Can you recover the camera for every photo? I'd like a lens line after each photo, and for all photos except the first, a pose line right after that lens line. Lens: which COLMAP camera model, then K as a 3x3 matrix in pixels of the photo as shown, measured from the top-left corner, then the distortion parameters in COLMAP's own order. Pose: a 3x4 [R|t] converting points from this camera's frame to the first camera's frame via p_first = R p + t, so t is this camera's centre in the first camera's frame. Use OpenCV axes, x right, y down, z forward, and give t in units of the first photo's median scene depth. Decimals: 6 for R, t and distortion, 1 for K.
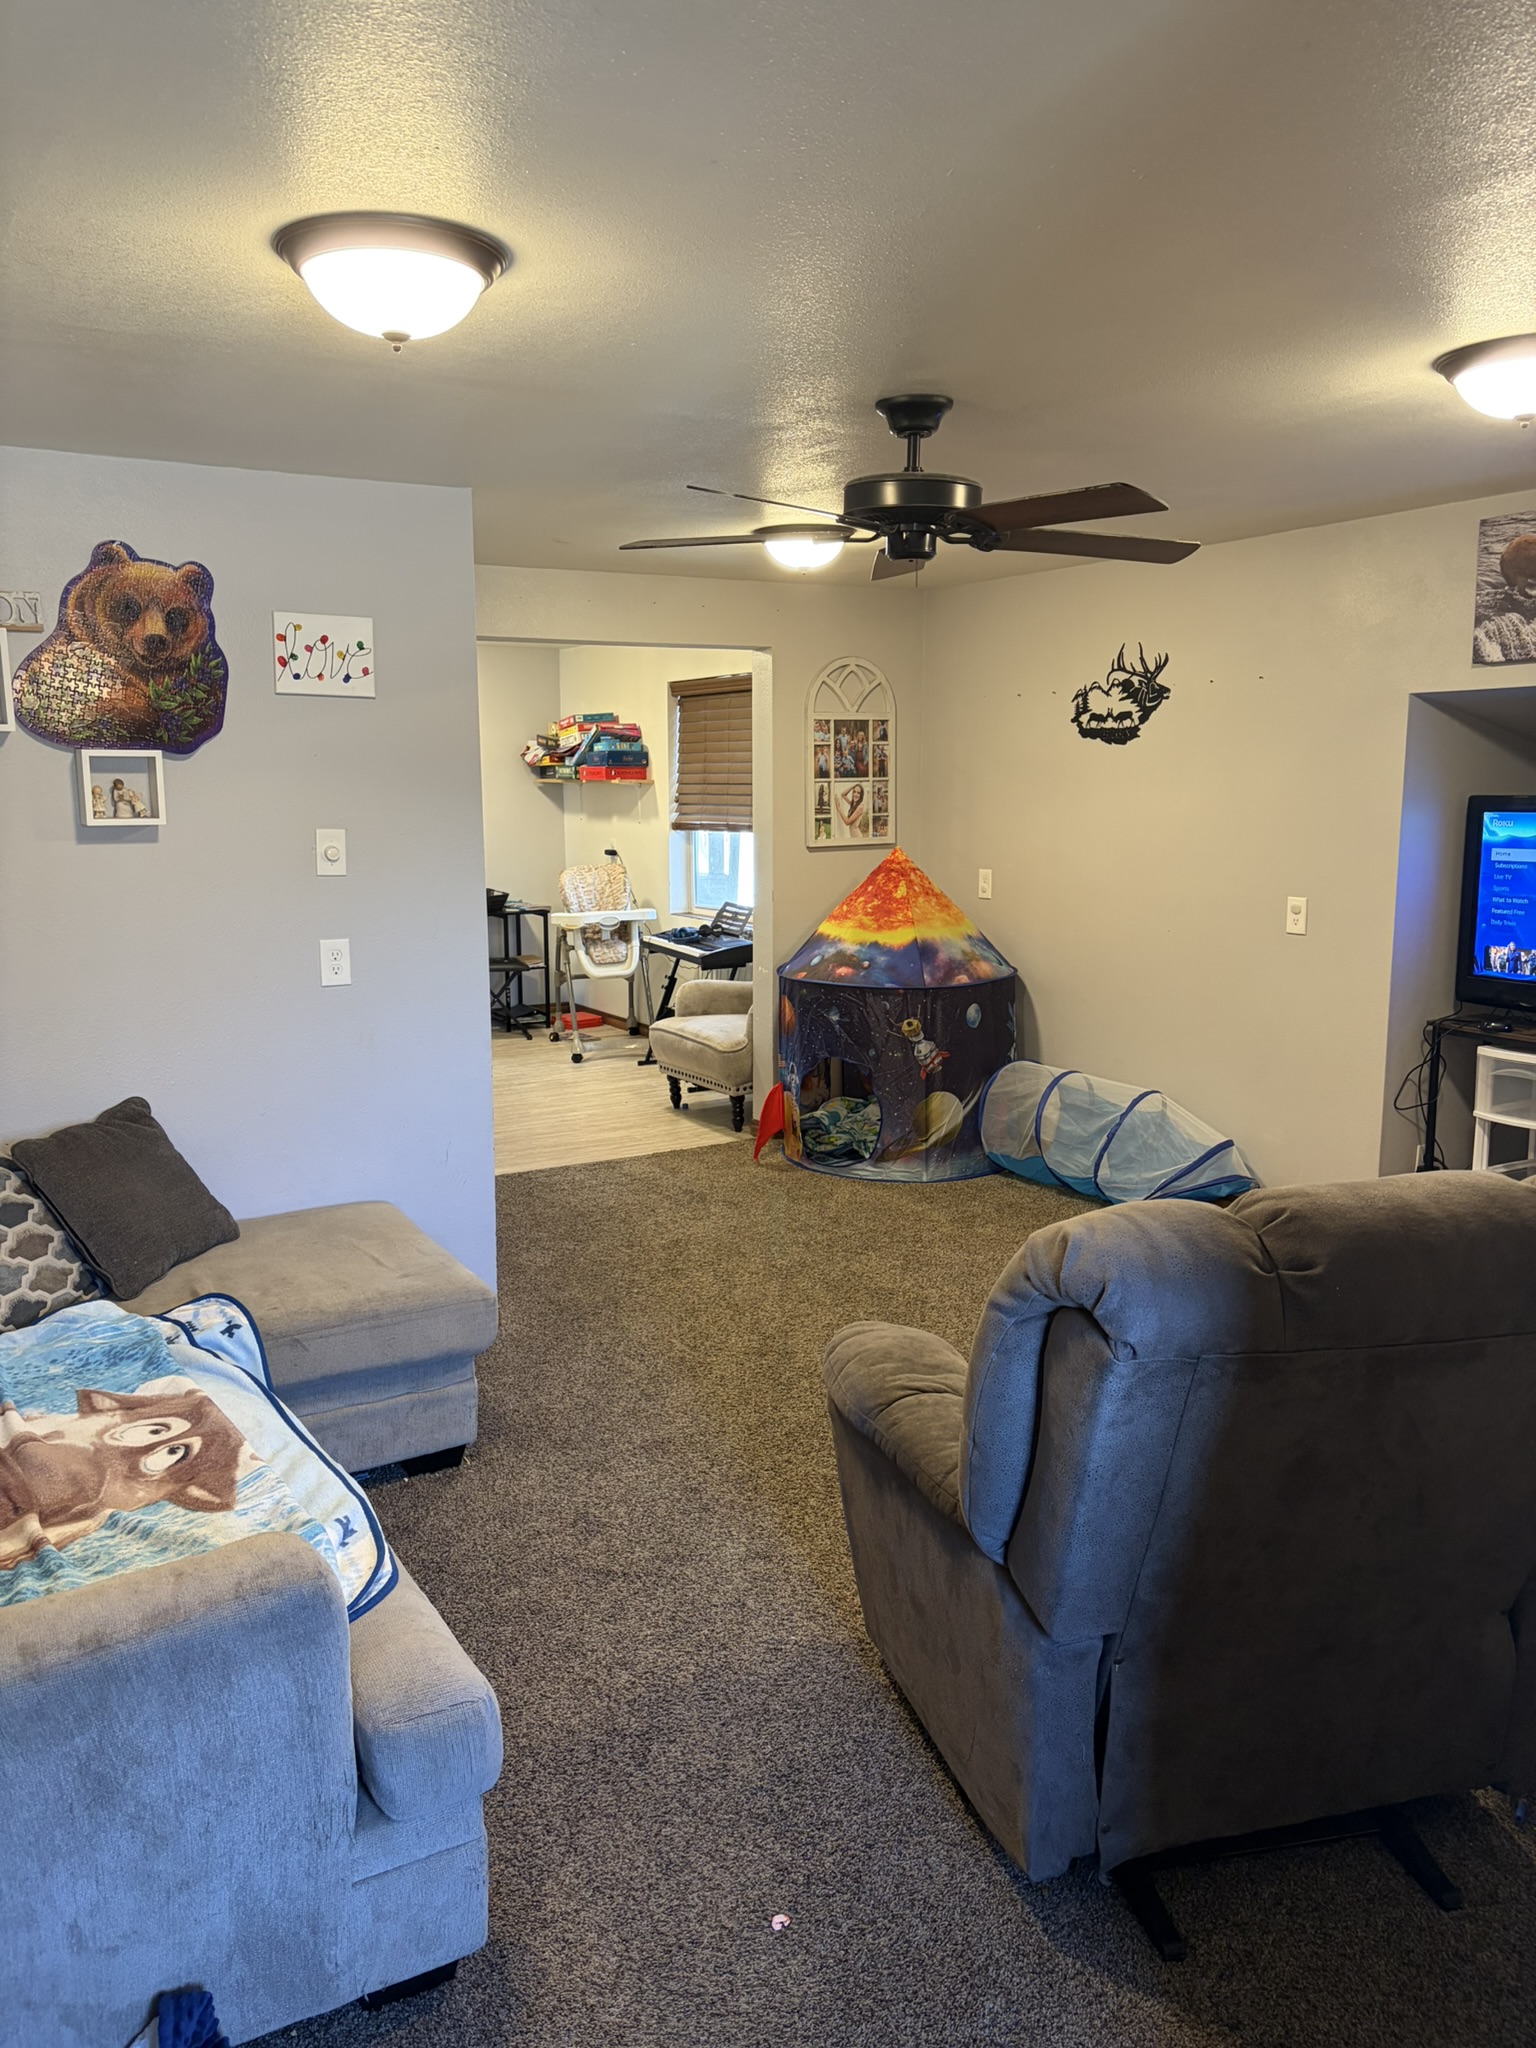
lens RADIAL K [[1539.2, 0, 776.2], [0, 1539.2, 1036.4], [0, 0, 1]] dist [0.089938, -0.001304]
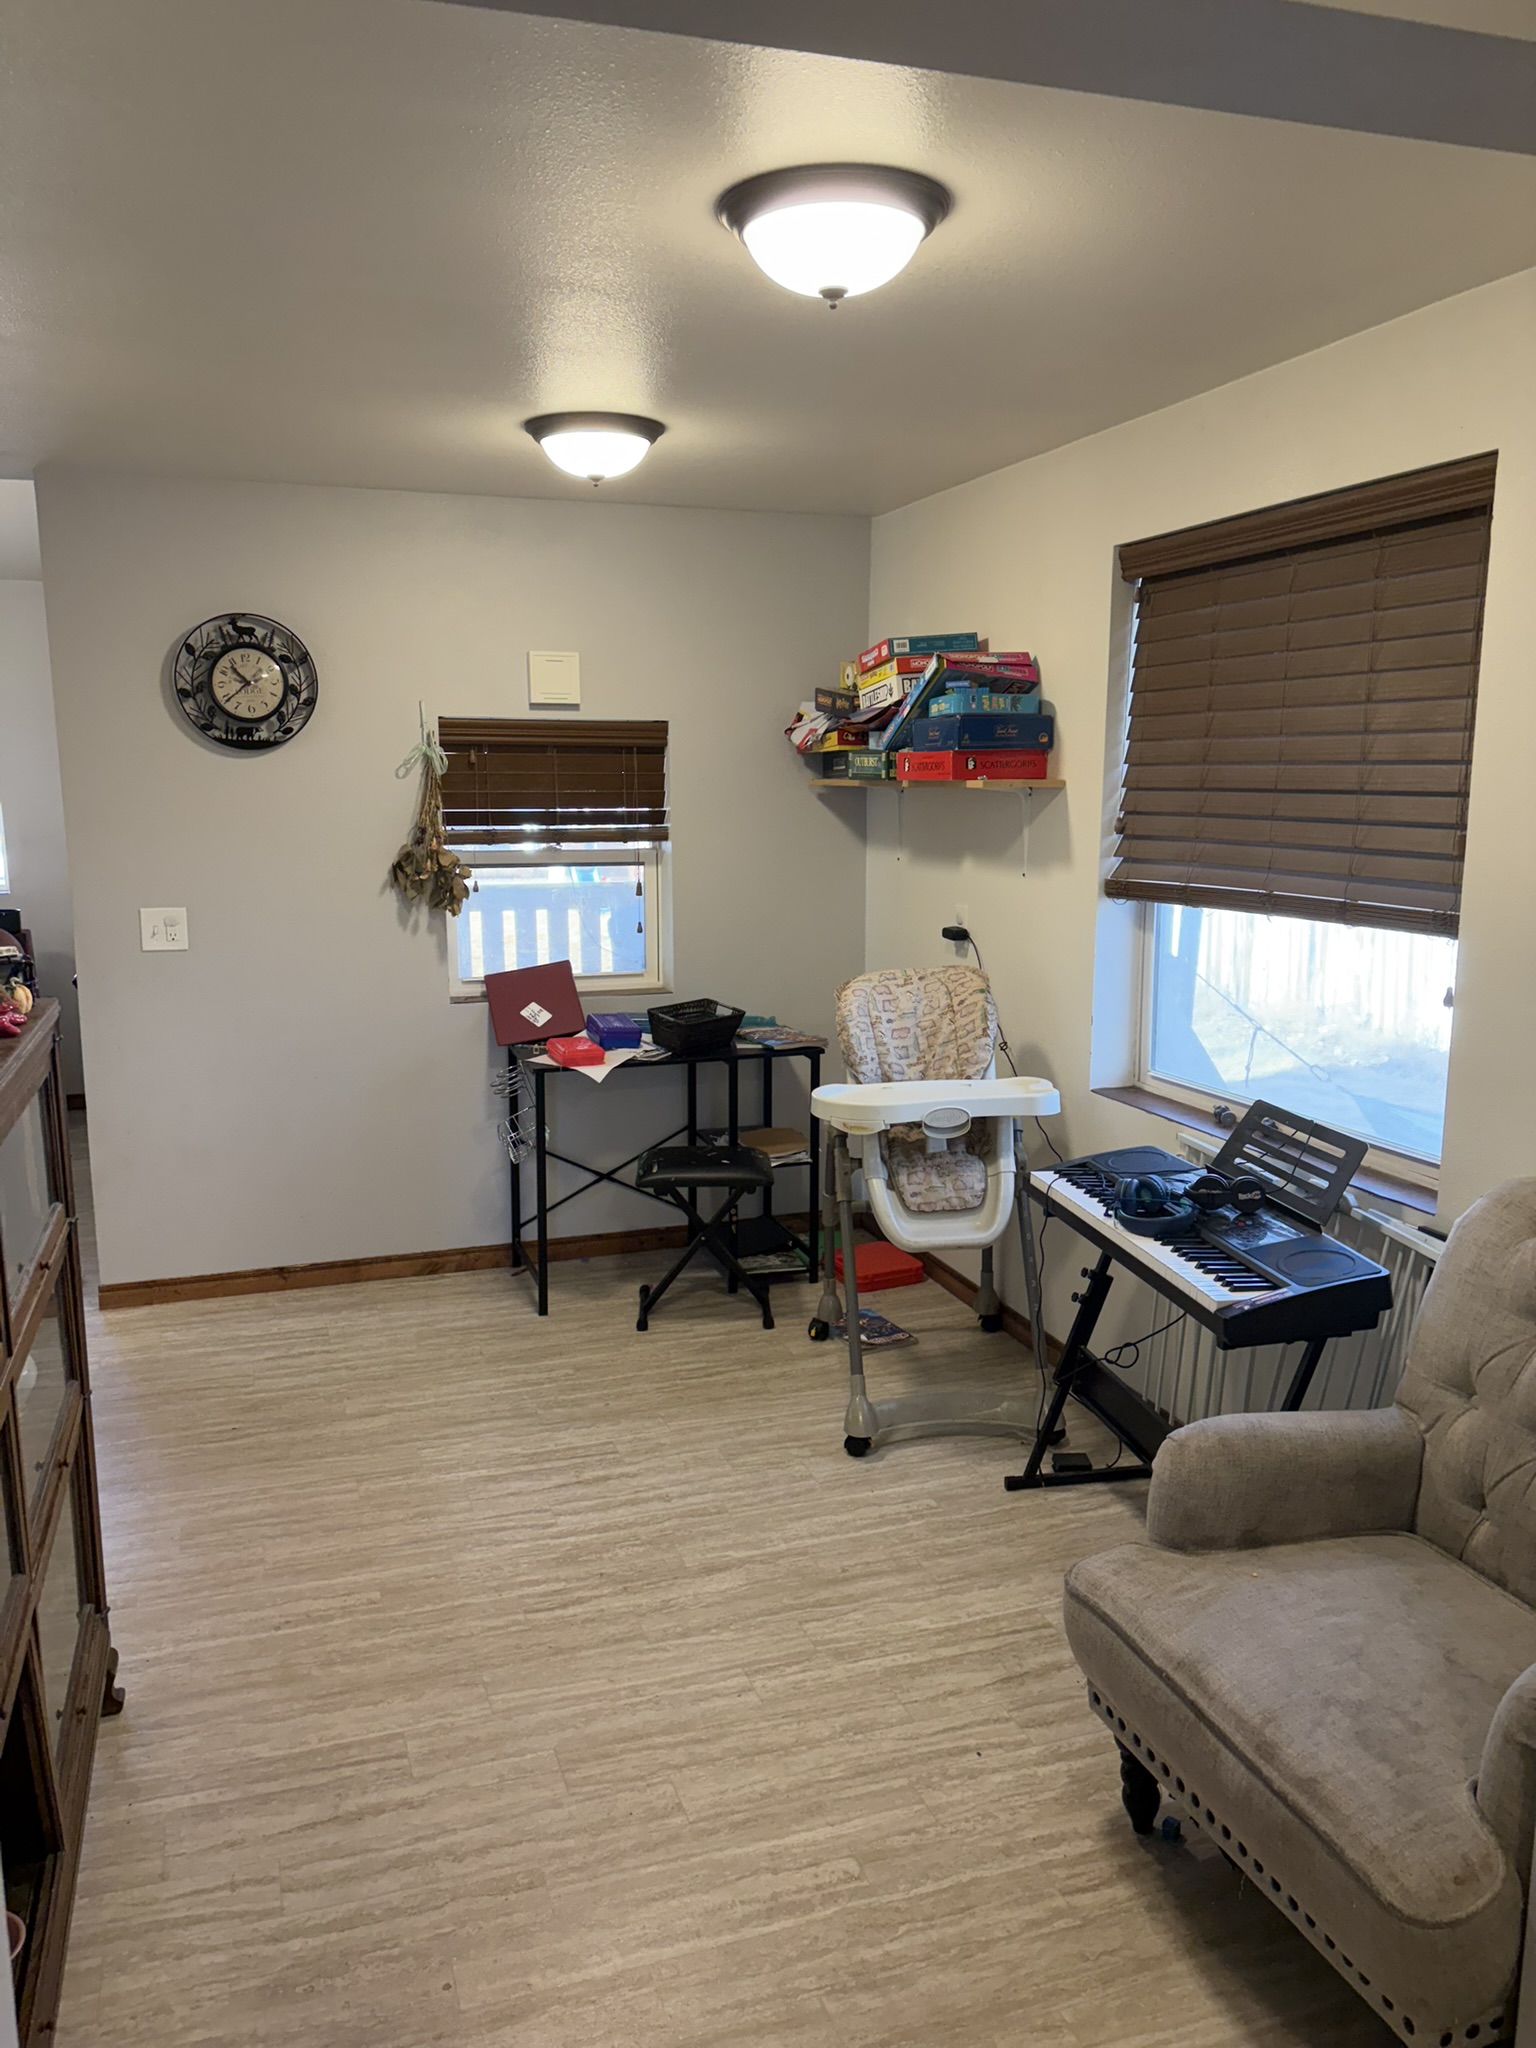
lens RADIAL K [[1539.2, 0, 751.6], [0, 1539.2, 1031.8], [0, 0, 1]] dist [0.089938, -0.001304]
pose [[0.972635, 0.041053, -0.228683, -0.061747], [-0.041342, 0.999139, 0.003529, -0.092557], [0.228631, 0.006022, 0.973494, 0.551539]]
